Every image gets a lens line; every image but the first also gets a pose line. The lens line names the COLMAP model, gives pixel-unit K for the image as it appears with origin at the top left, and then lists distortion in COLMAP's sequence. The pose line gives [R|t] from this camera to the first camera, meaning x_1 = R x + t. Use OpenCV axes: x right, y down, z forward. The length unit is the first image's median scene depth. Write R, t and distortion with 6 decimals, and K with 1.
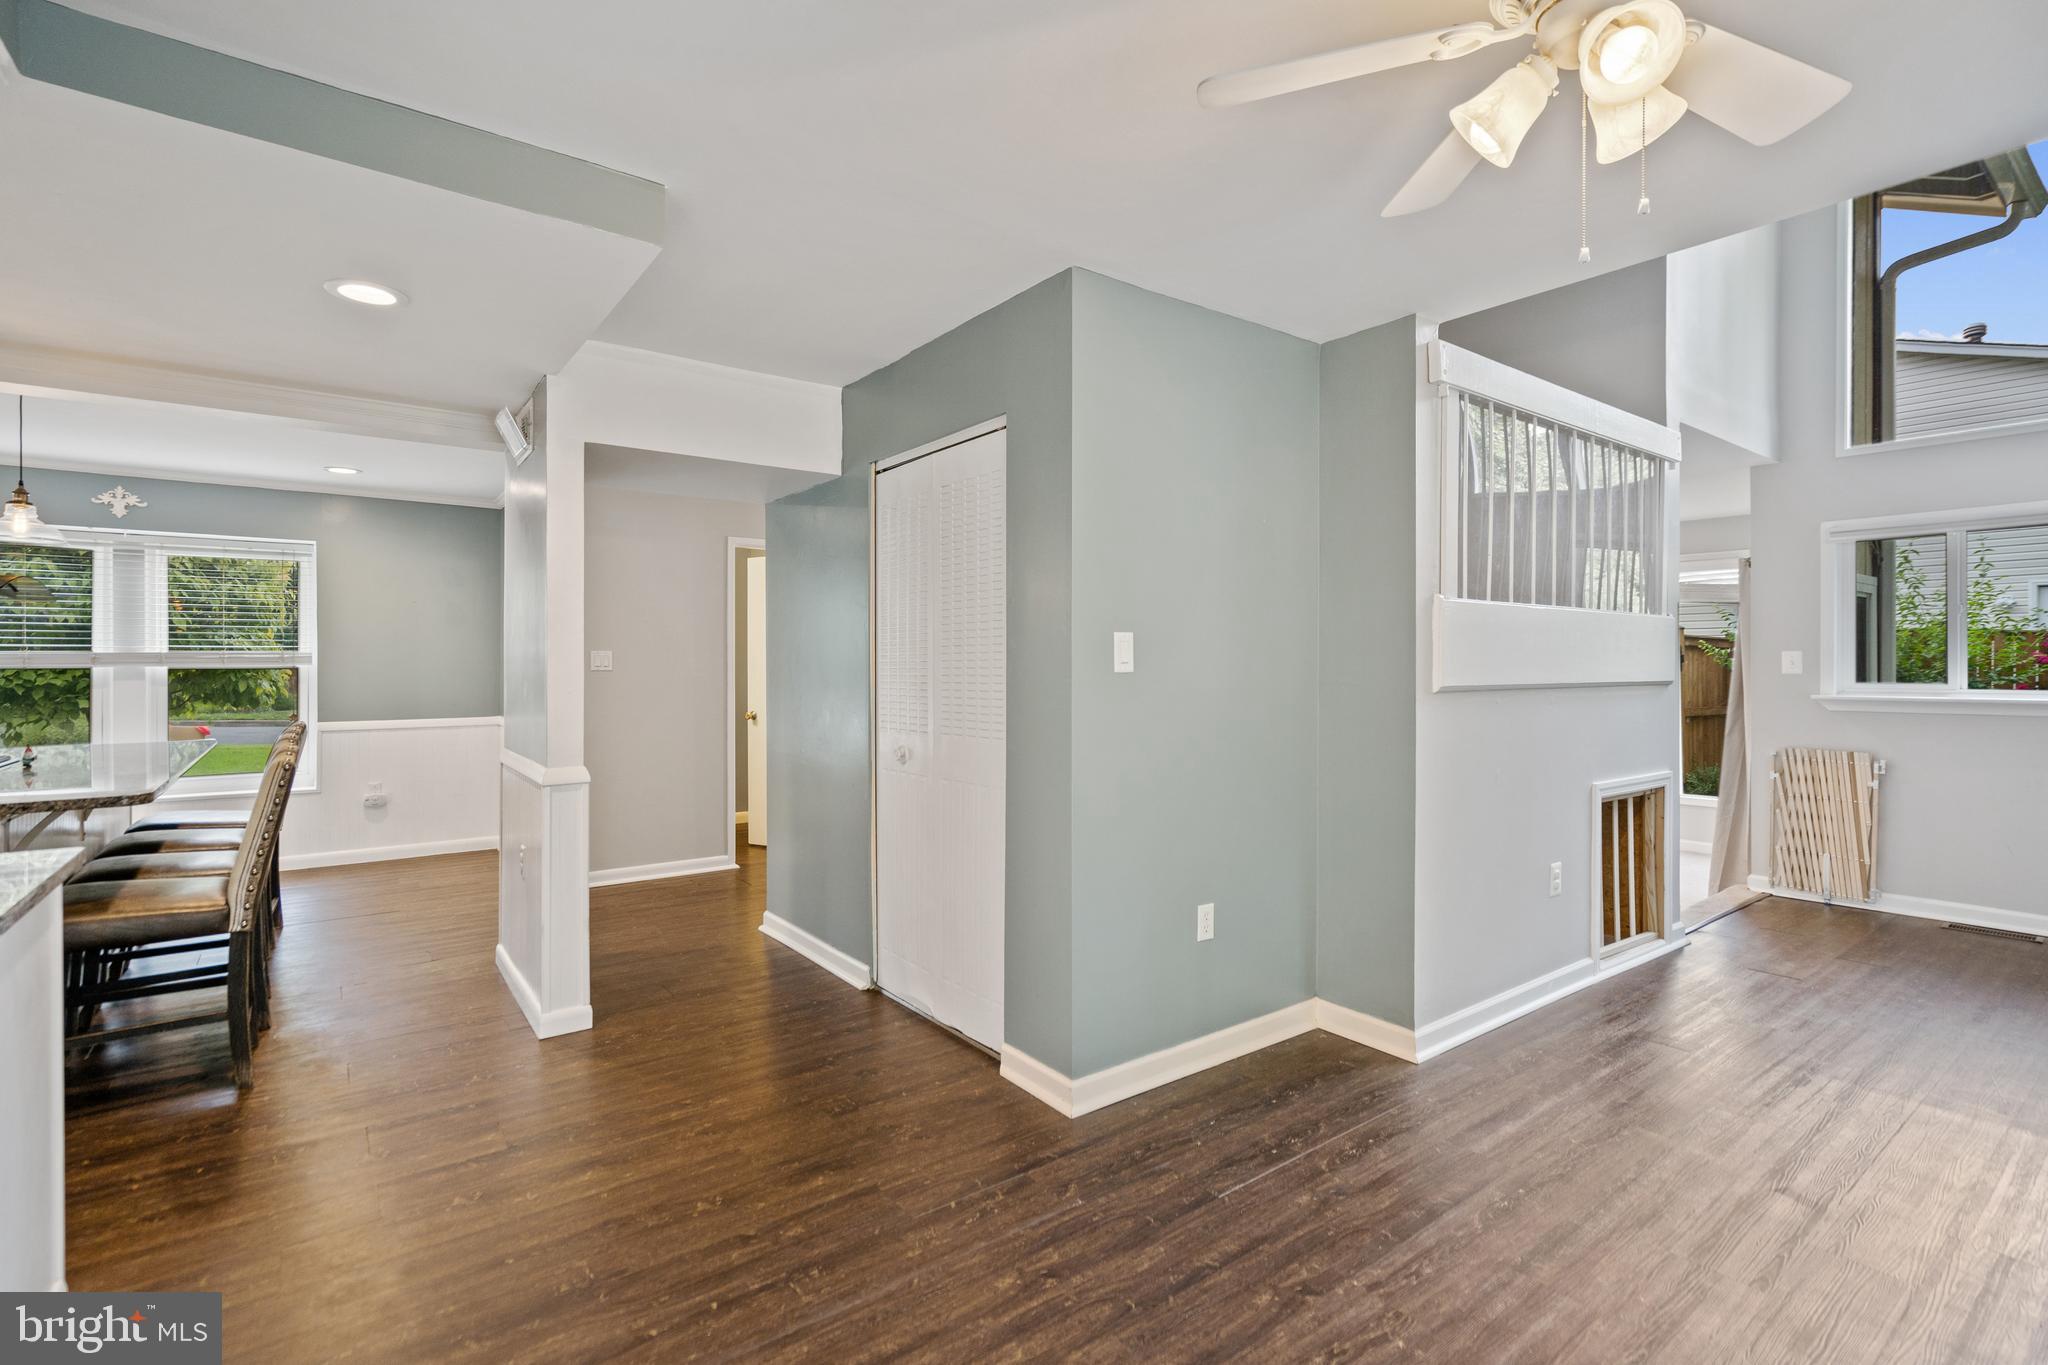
lens RADIAL K [[937.6, 0, 1024.0], [0, 937.6, 682.5], [0, 0, 1]] dist [-0.006733, 0.000183]
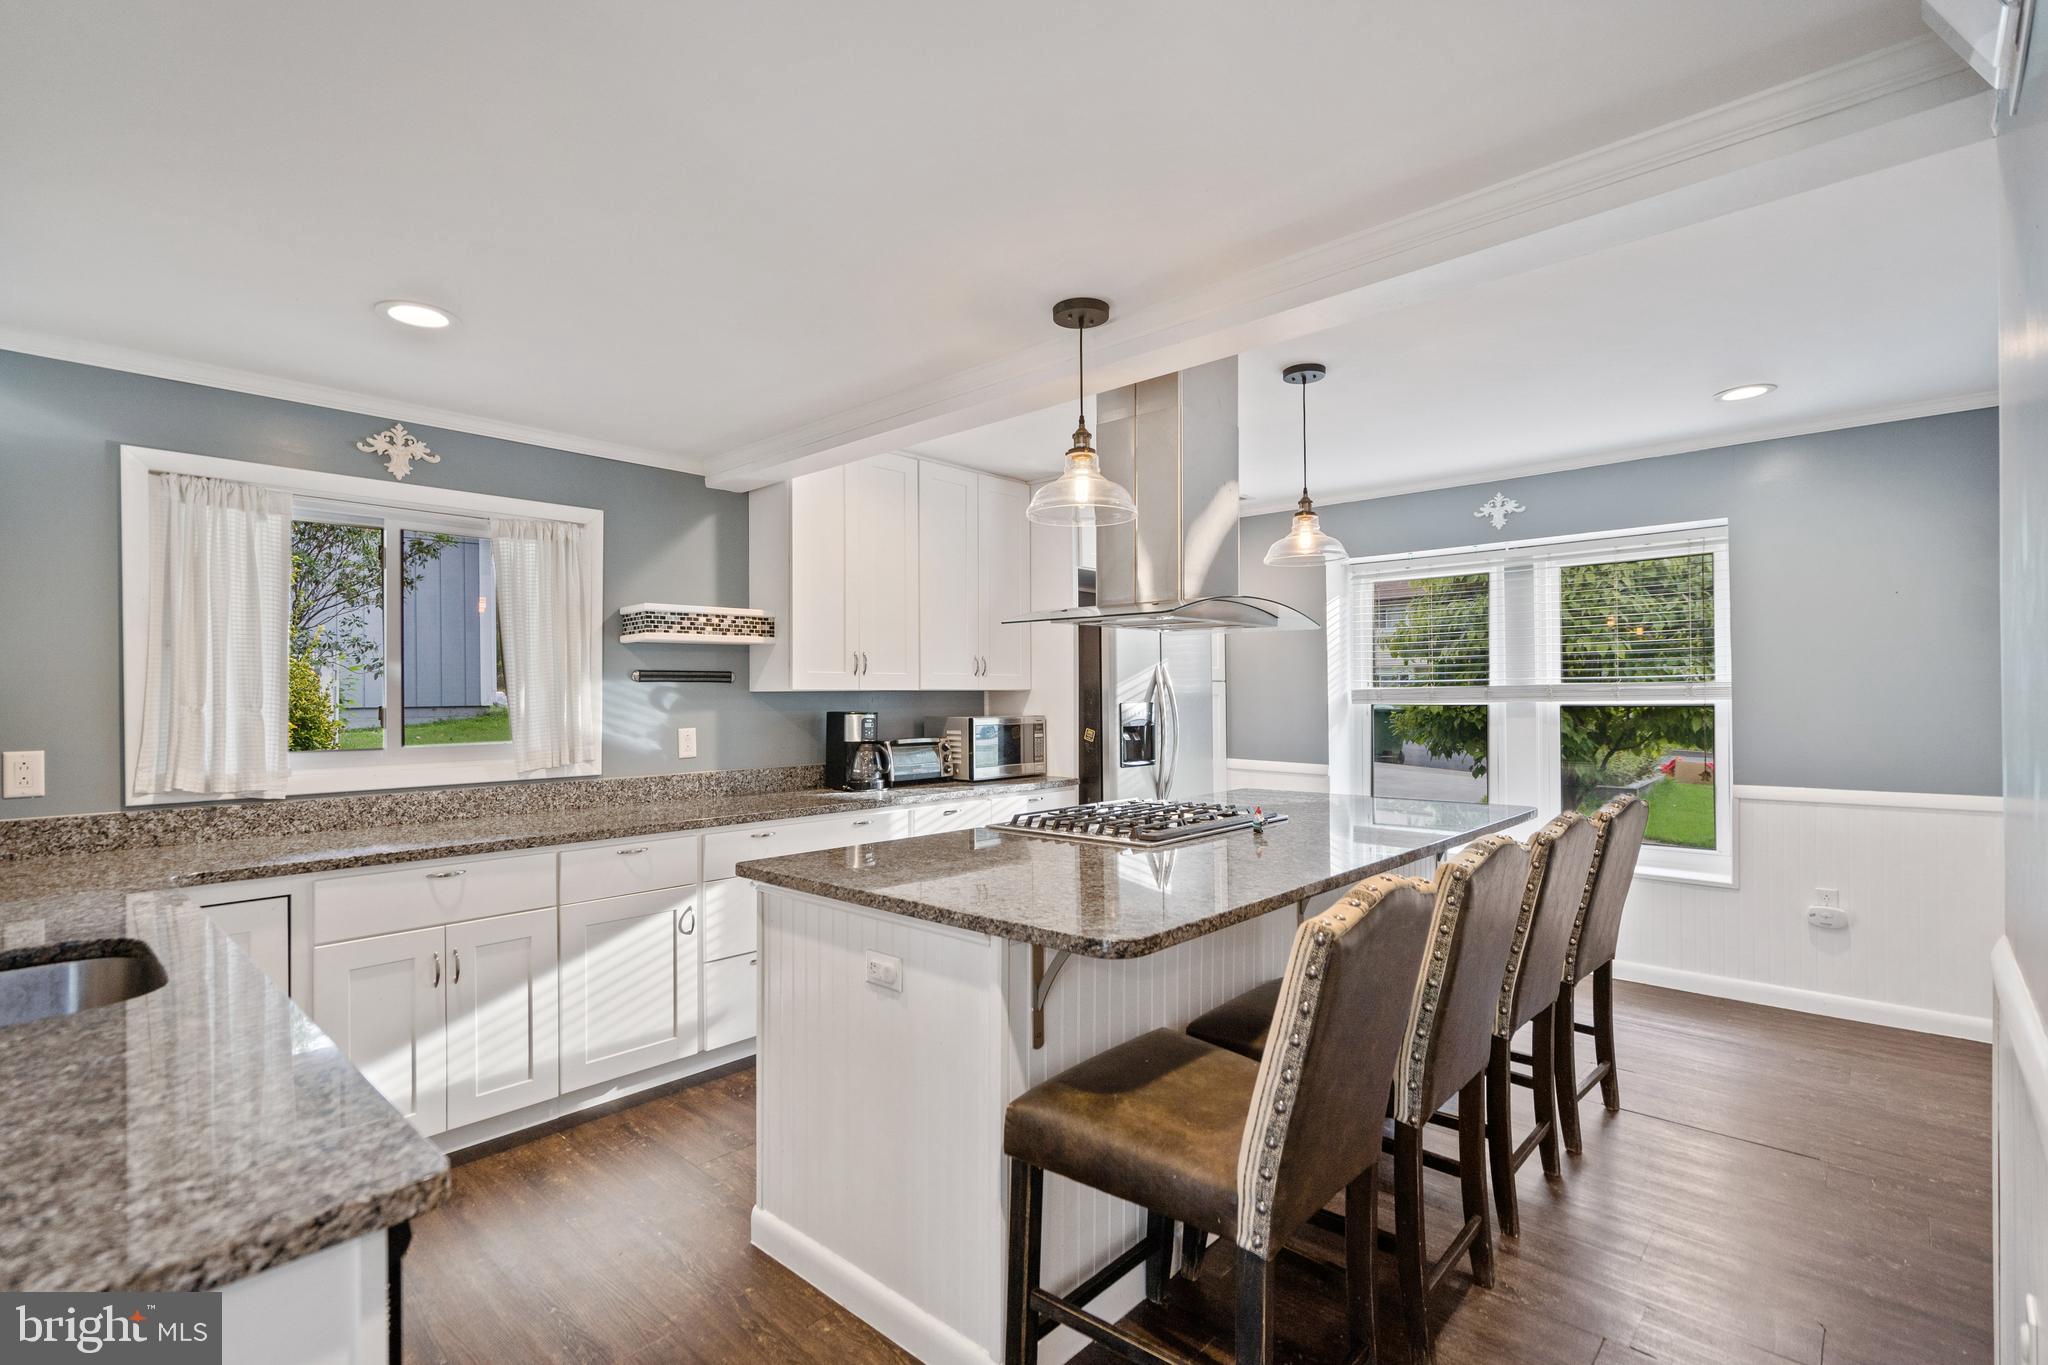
lens RADIAL K [[953.9, 0, 1014.5], [0, 953.9, 680.0], [0, 0, 1]] dist [0.003775, 0.000276]
pose [[0.170812, -0.017989, -0.985139, -0.181045], [-0.014412, 0.999681, -0.020754, -0.012987], [0.985198, 0.017742, 0.170499, 0.412489]]
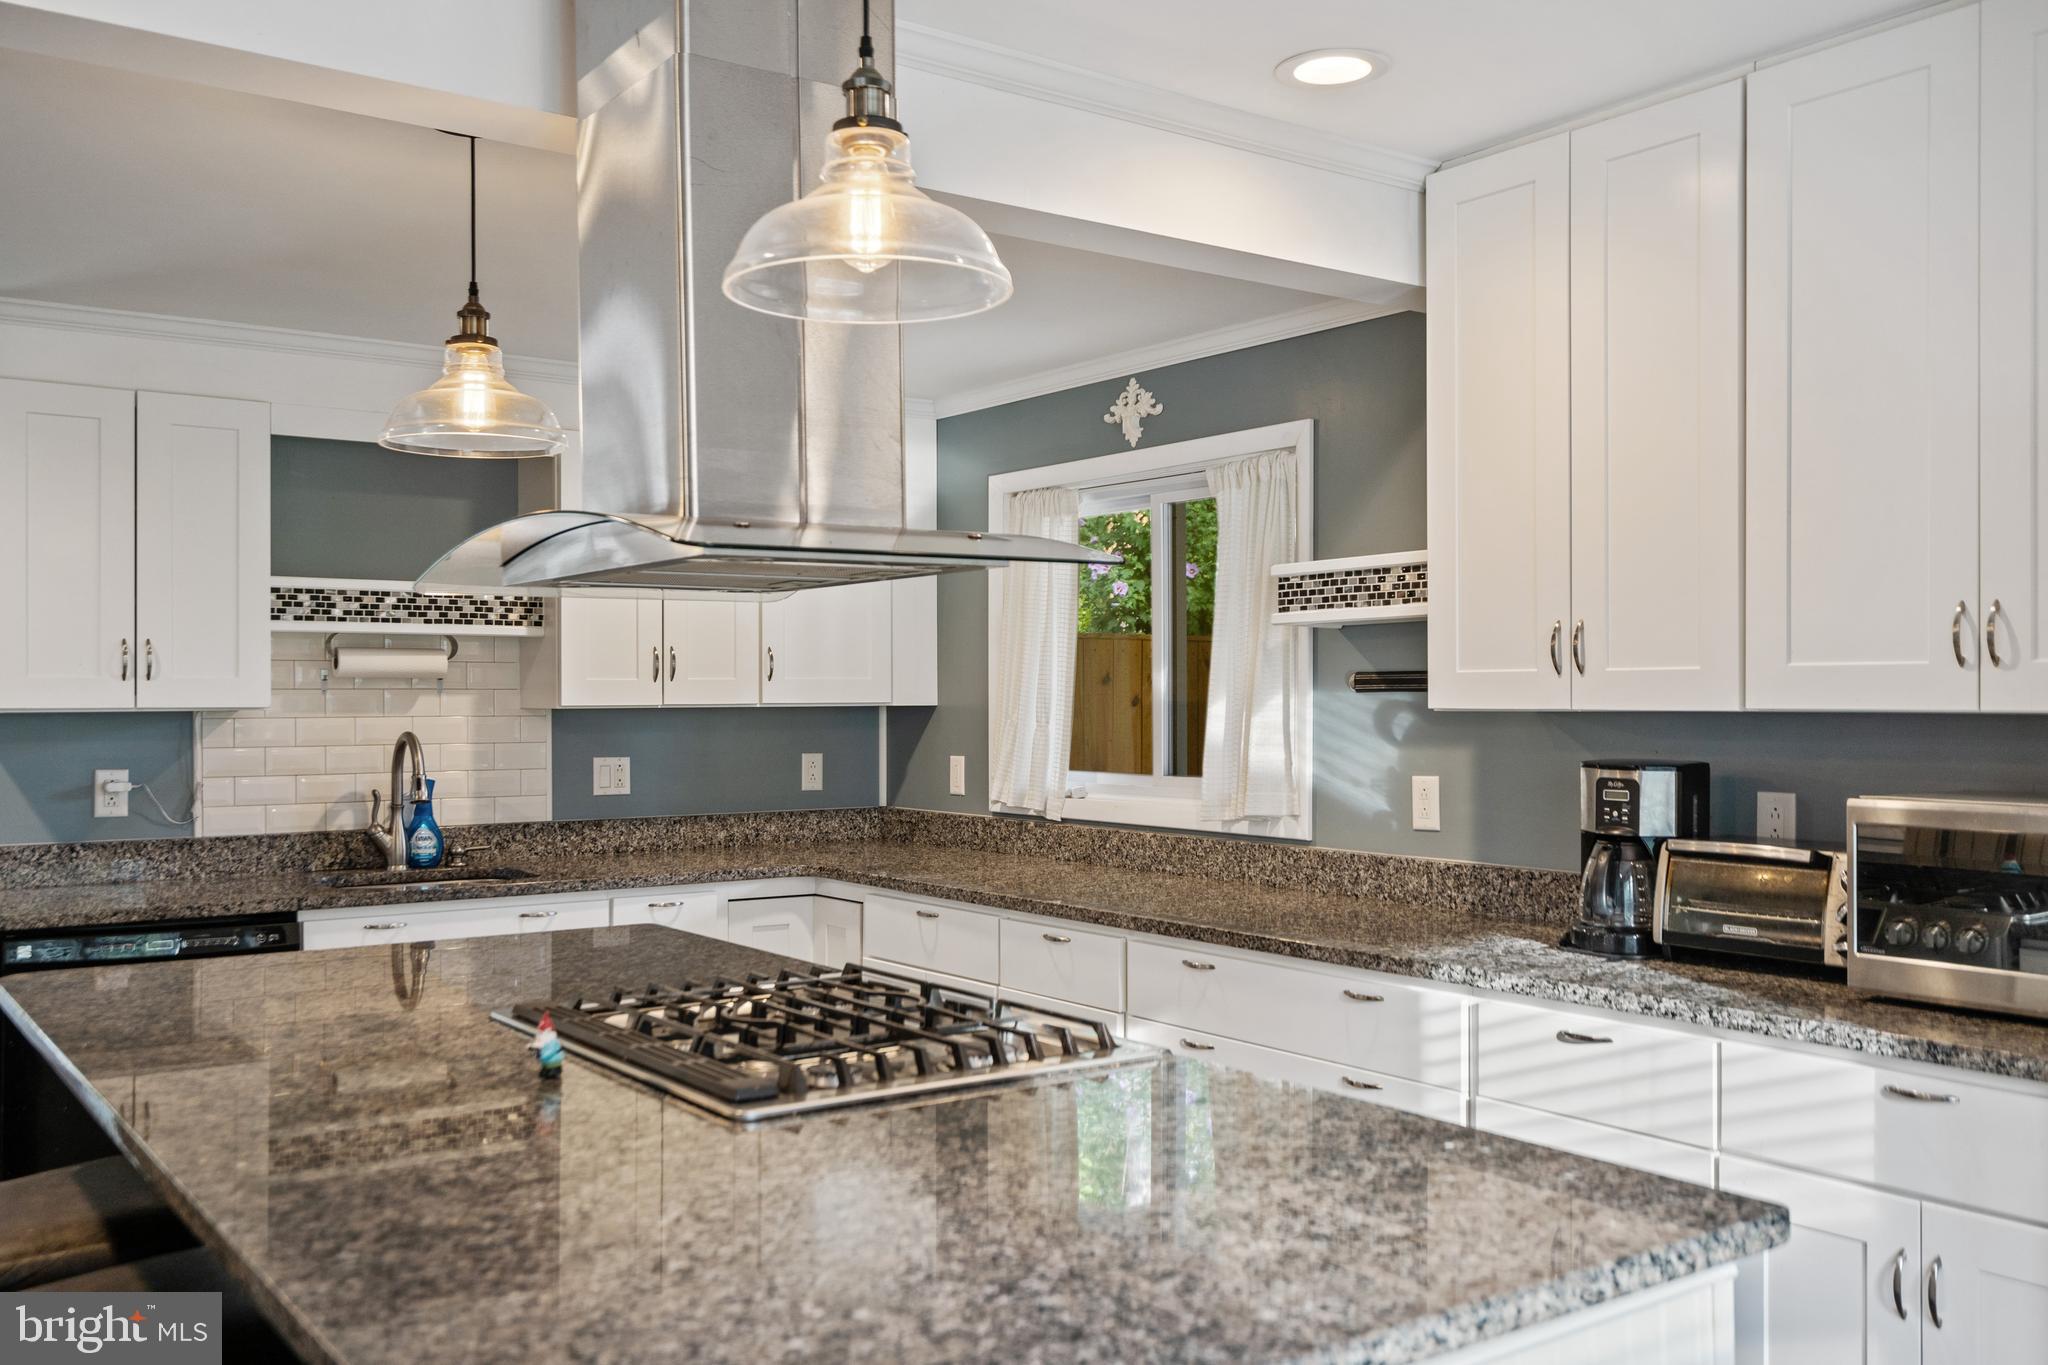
lens RADIAL K [[1751.7, 0, 1014.0], [0, 1751.7, 705.6], [0, 0, 1]] dist [0.018851, 0.001389]
pose [[-0.999721, 0.002629, 0.023460, -0.786481], [0.003267, 0.999625, 0.027199, -0.037616], [-0.023379, 0.027268, -0.999355, 1.025378]]
